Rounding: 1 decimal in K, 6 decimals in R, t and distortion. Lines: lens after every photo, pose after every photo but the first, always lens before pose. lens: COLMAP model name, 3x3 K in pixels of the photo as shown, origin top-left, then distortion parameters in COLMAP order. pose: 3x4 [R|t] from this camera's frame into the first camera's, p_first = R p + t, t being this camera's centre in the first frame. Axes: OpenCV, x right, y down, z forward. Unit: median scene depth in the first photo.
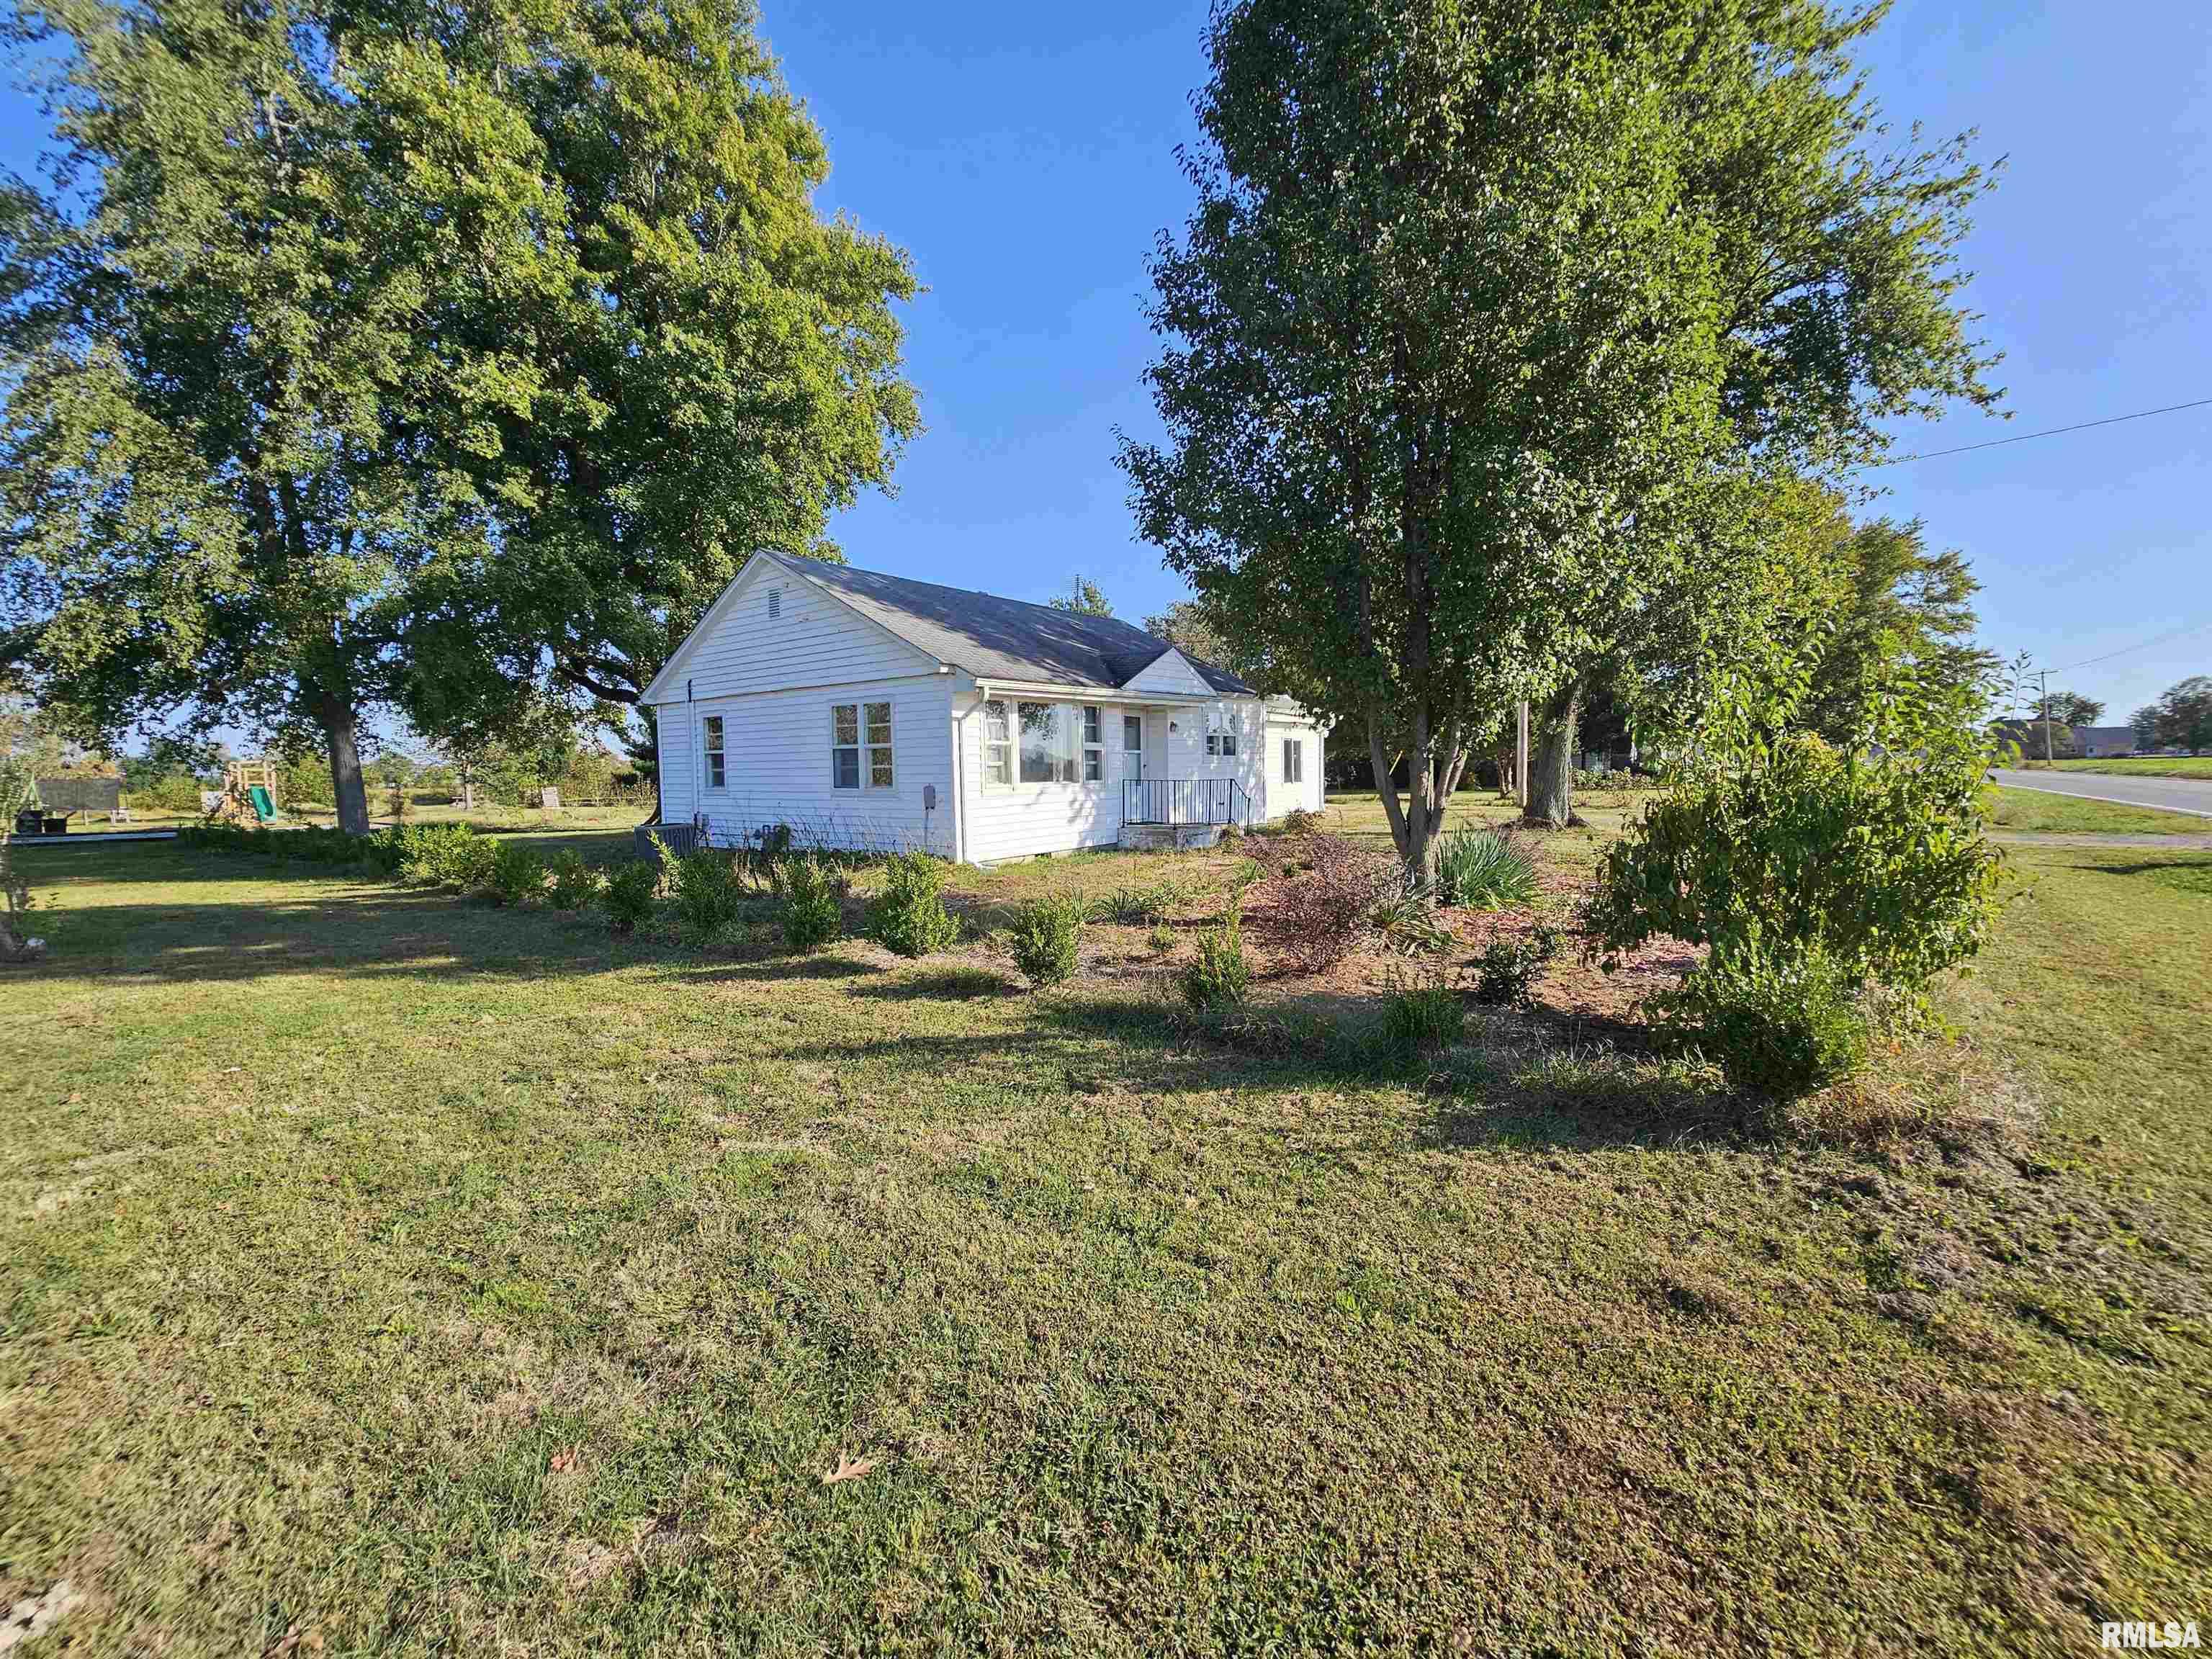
lens RADIAL K [[878.0, 0, 1106.0], [0, 878.0, 829.5], [0, 0, 1]] dist [-0.000175, -0.000005]
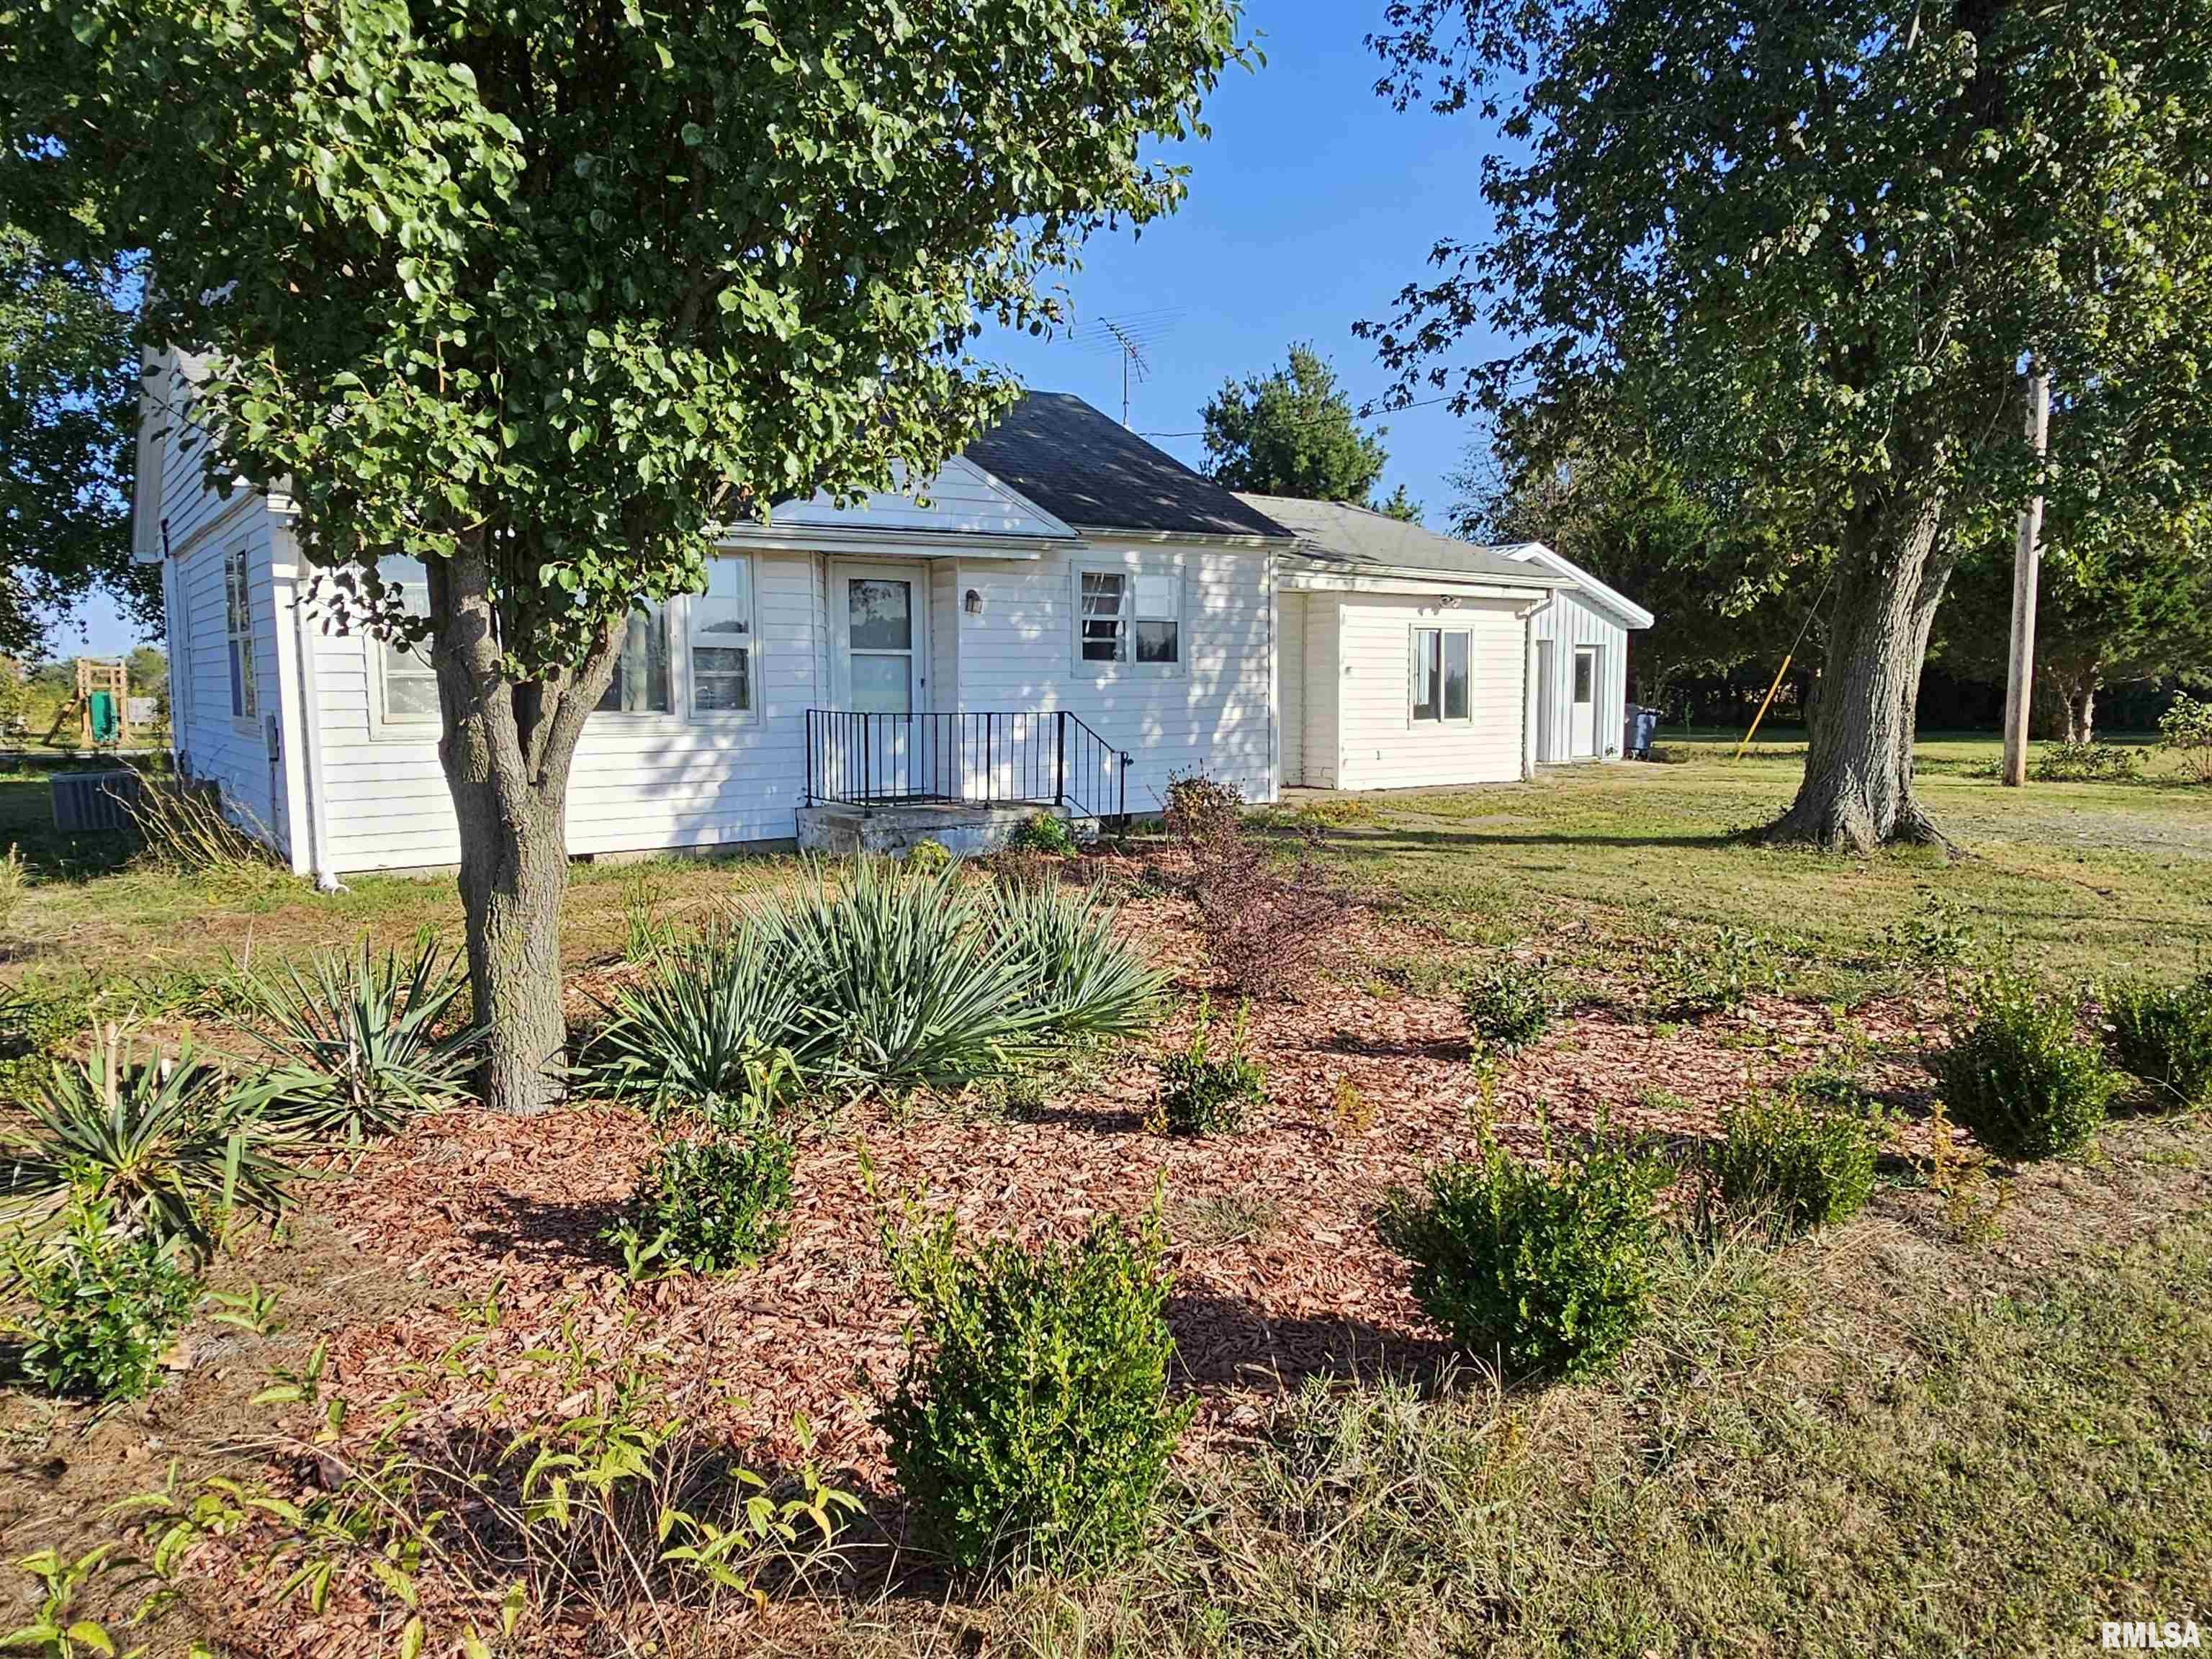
lens RADIAL K [[1463.6, 0, 1106.0], [0, 1463.6, 829.5], [0, 0, 1]] dist [-0.000790, -0.000056]
pose [[0.960092, 0.041560, -0.276578, 0.356215], [-0.033309, 0.998851, 0.034467, -0.020684], [0.277692, -0.023879, 0.960373, 0.234313]]
